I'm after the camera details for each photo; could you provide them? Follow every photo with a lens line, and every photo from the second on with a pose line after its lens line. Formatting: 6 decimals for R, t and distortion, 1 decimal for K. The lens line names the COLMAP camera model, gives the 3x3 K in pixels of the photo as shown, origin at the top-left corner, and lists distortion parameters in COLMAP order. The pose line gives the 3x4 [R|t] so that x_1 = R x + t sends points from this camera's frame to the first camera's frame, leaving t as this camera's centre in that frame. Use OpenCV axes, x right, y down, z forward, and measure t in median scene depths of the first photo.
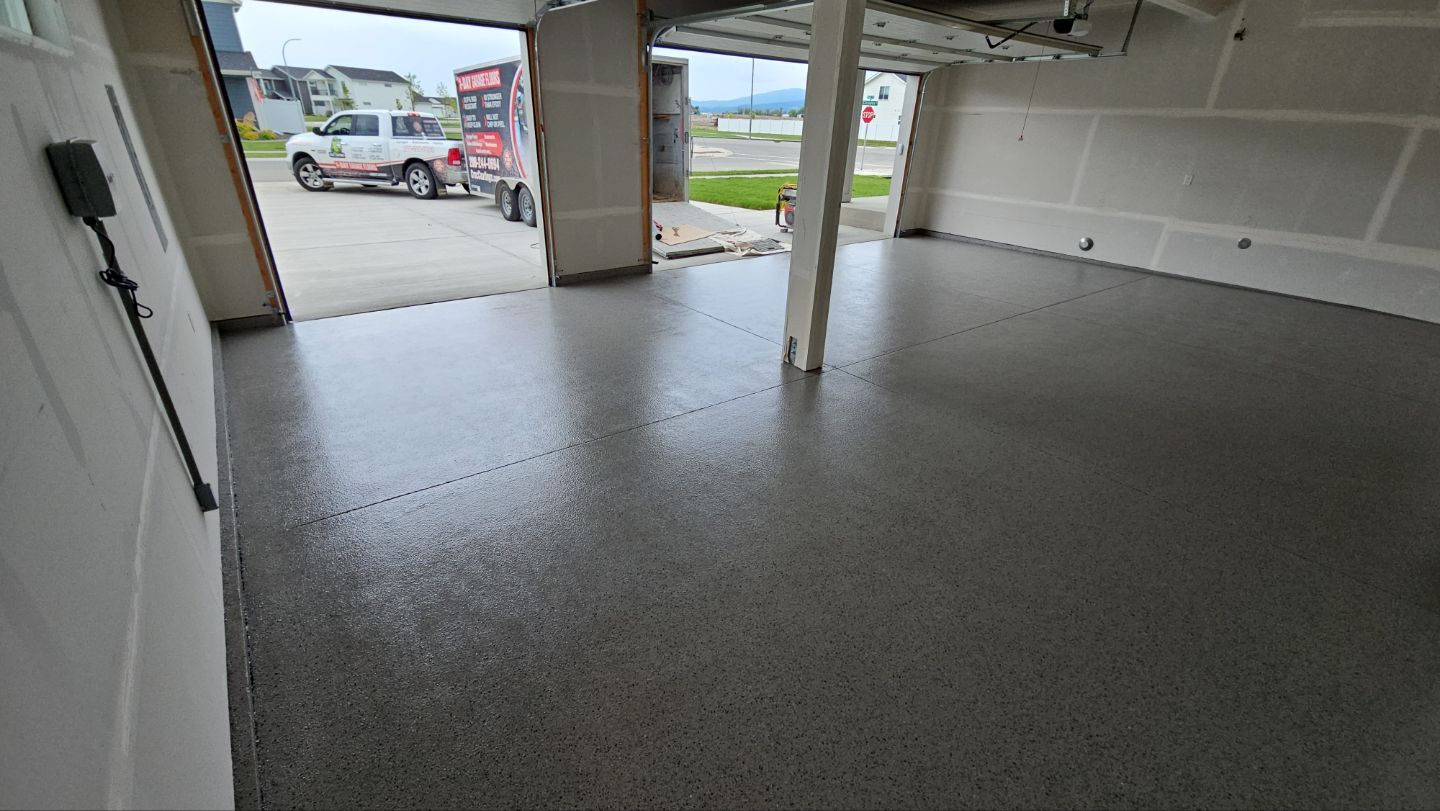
lens RADIAL K [[590.1, 0, 714.4], [0, 590.1, 401.6], [0, 0, 1]] dist [0.000361, -0.000236]
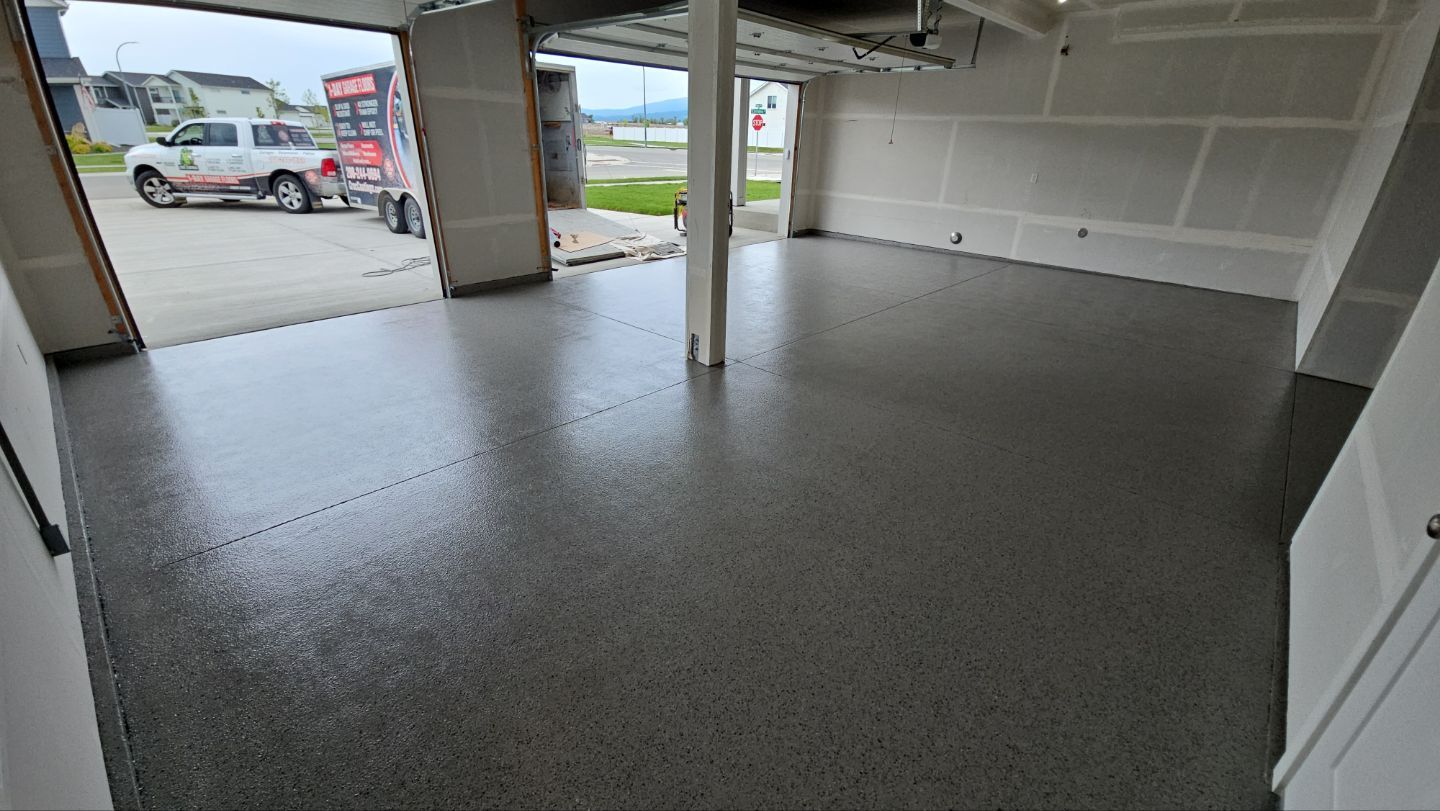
lens RADIAL K [[583.8, 0, 717.7], [0, 583.8, 401.3], [0, 0, 1]] dist [0.008207, -0.006778]
pose [[0.986166, -0.072978, 0.148834, 0.007407], [0.074226, 0.997237, -0.002844, 0.008942], [-0.148215, 0.013852, 0.988858, -0.011536]]
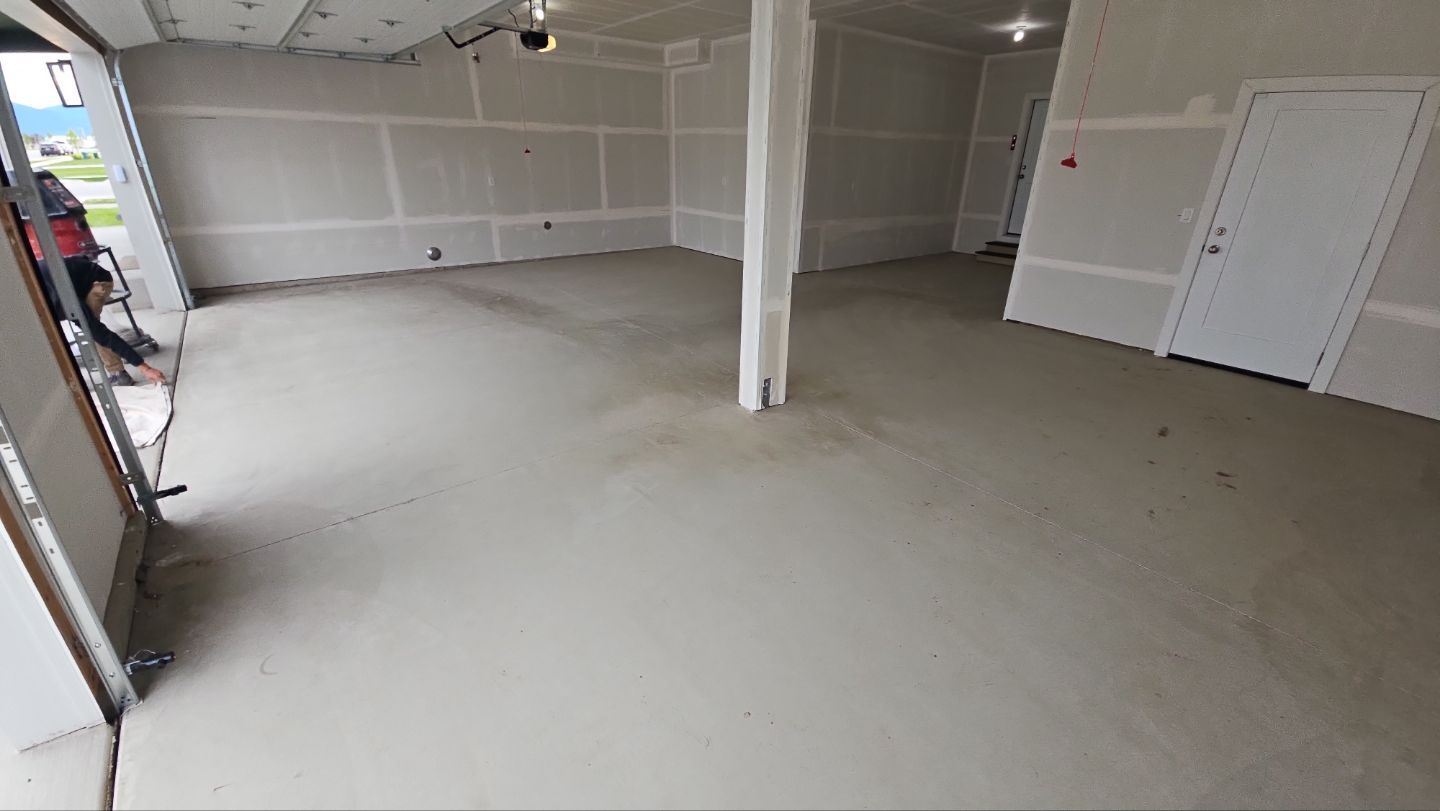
lens RADIAL K [[590.1, 0, 714.4], [0, 590.1, 401.6], [0, 0, 1]] dist [0.000361, -0.000236]
pose [[-0.000905, -0.417119, 0.908852, -0.436811], [0.417587, 0.825659, 0.379353, -0.285306], [-0.908636, 0.379868, 0.173436, 0.587343]]
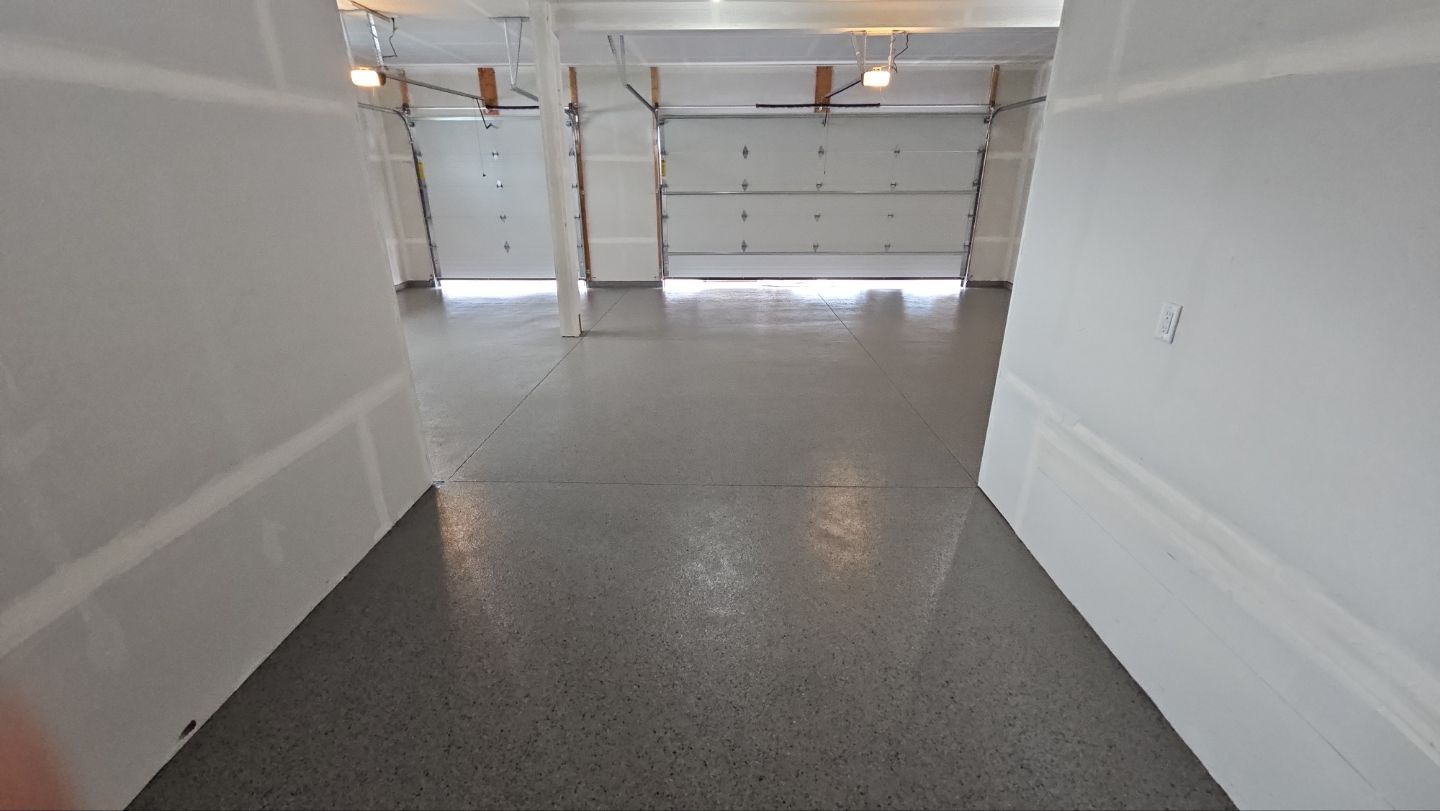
lens RADIAL K [[583.8, 0, 717.7], [0, 583.8, 401.3], [0, 0, 1]] dist [0.008207, -0.006778]
pose [[0.777522, 0.193592, -0.598316, 0.853155], [-0.247413, 0.968877, -0.008027, 0.011770], [0.578140, 0.154273, 0.801220, 0.052150]]
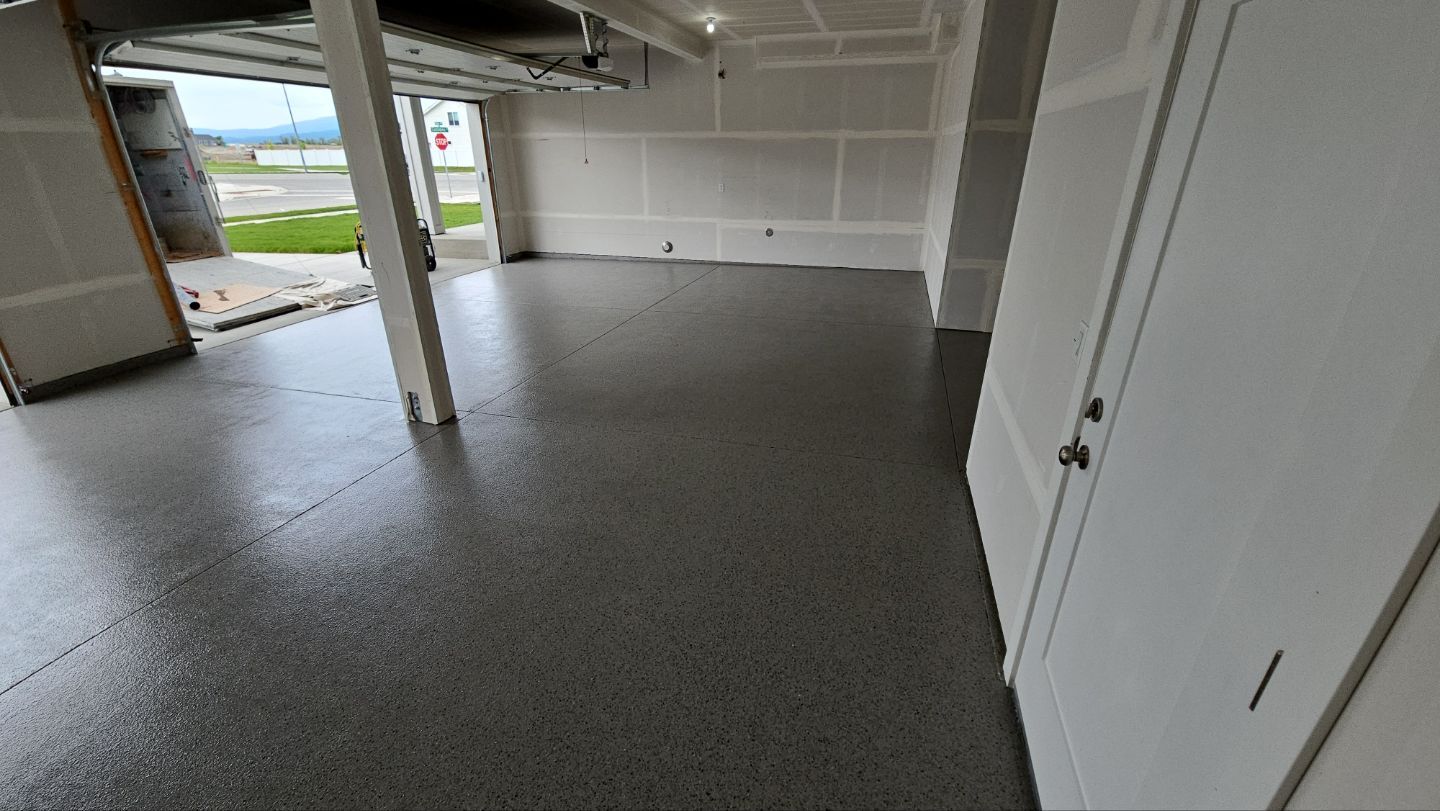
lens RADIAL K [[583.8, 0, 717.7], [0, 583.8, 401.3], [0, 0, 1]] dist [0.008207, -0.006778]
pose [[0.805391, -0.263255, 0.531077, 0.020347], [0.279613, 0.958746, 0.051212, -0.007149], [-0.522650, 0.107250, 0.845775, 0.005213]]
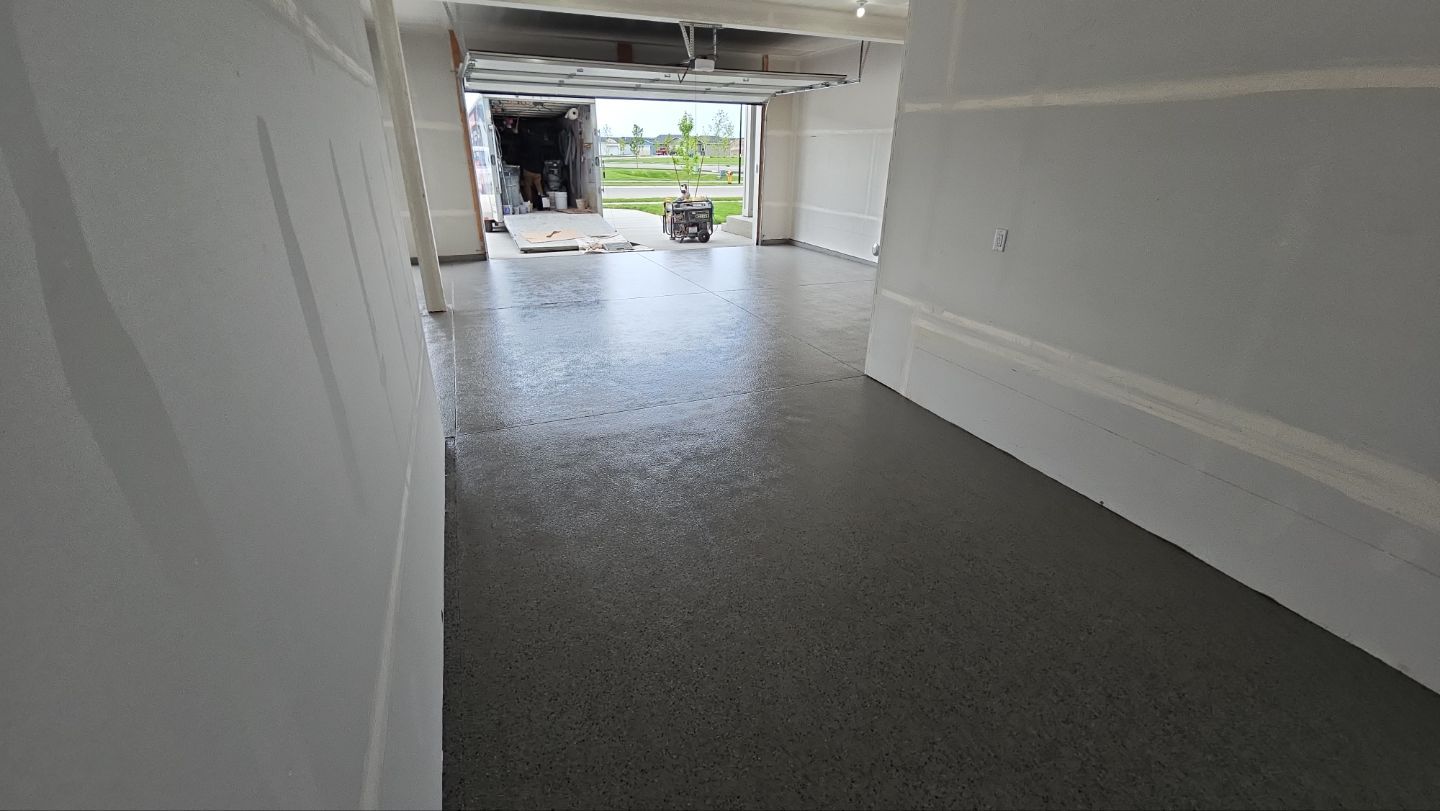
lens RADIAL K [[583.8, 0, 717.7], [0, 583.8, 401.3], [0, 0, 1]] dist [0.008207, -0.006778]
pose [[0.965203, 0.086583, -0.246753, 0.756217], [-0.097516, 0.994706, -0.032411, 0.088859], [0.242641, 0.055346, 0.968536, -0.122750]]
